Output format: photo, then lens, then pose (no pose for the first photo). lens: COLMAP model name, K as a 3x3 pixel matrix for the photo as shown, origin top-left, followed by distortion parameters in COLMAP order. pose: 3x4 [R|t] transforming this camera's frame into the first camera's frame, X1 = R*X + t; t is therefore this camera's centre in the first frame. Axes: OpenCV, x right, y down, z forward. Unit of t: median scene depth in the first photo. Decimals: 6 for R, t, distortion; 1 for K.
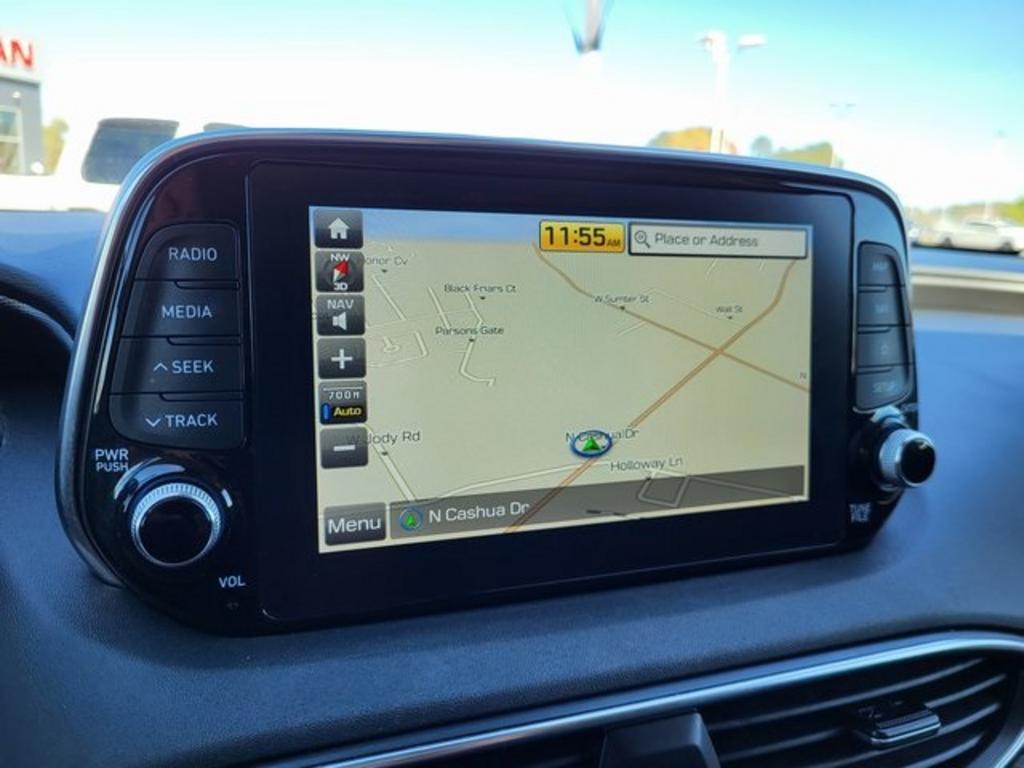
lens RADIAL K [[806.6, 0, 512.3], [0, 806.6, 389.1], [0, 0, 1]] dist [0.017677, -0.006532]
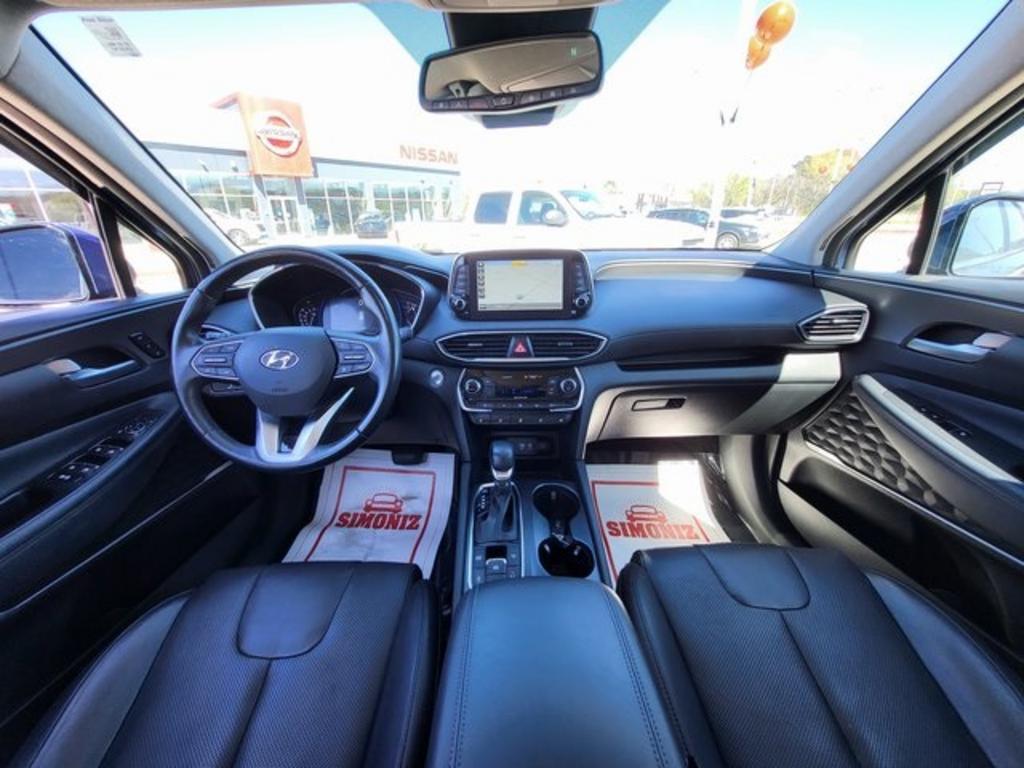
lens RADIAL K [[405.3, 0, 502.9], [0, 405.3, 387.7], [0, 0, 1]] dist [-0.000358, 0.000008]
pose [[0.911332, 0.094614, -0.400652, 1.209781], [-0.026420, 0.984667, 0.172434, 0.205030], [0.410823, -0.146560, 0.899858, -1.861616]]
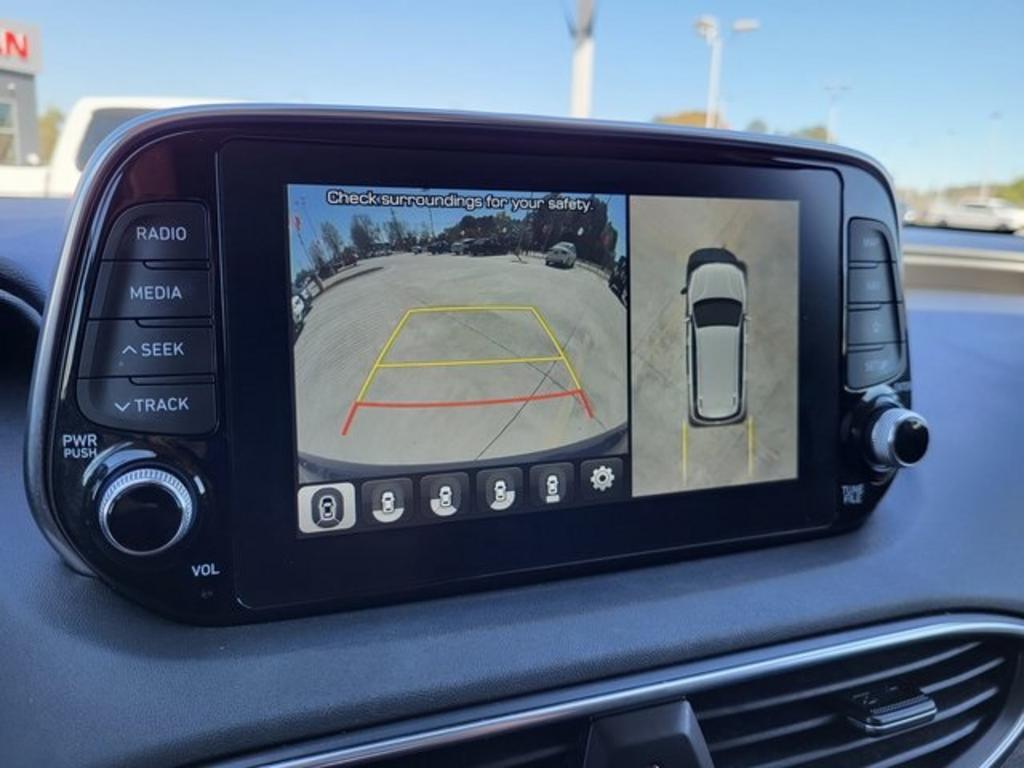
lens RADIAL K [[806.6, 0, 507.6], [0, 806.6, 372.9], [0, 0, 1]] dist [0.017677, -0.006532]
pose [[0.999957, -0.008943, -0.002568, 0.016402], [0.008935, 0.999954, -0.003408, 0.005852], [0.002599, 0.003385, 0.999991, 0.019877]]
